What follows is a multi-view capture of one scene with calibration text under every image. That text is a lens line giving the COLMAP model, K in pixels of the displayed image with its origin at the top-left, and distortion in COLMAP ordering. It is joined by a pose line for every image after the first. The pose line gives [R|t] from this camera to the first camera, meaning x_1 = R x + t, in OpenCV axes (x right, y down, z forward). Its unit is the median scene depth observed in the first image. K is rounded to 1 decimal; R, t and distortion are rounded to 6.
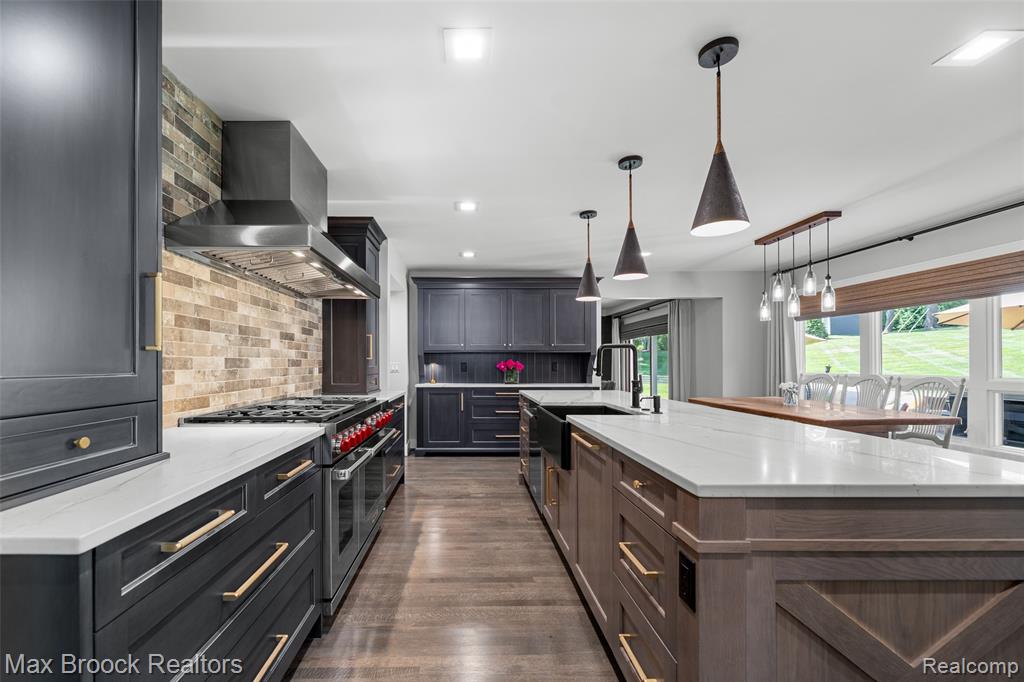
lens RADIAL K [[424.7, 0, 473.3], [0, 424.7, 360.3], [0, 0, 1]] dist [0.000279, 0.000118]
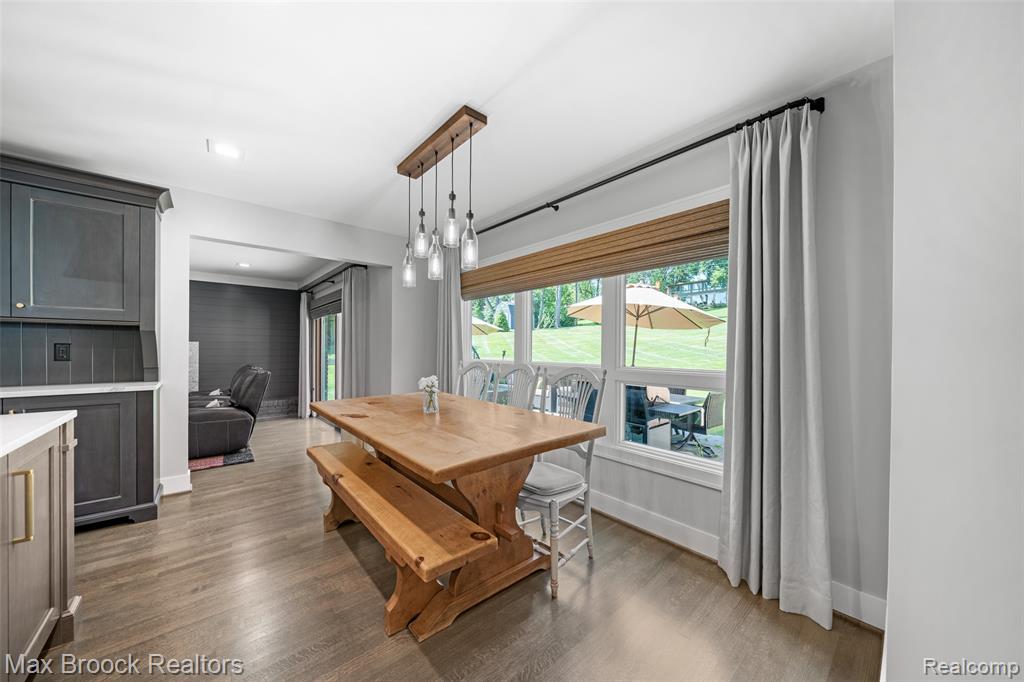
lens RADIAL K [[357.9, 0, 513.7], [0, 357.9, 348.4], [0, 0, 1]] dist [-0.000851, 0.000095]
pose [[0.762507, 0.006993, 0.646942, 0.482758], [-0.014585, 0.999873, 0.006383, 0.001849], [-0.646815, -0.014303, 0.762513, 0.486752]]
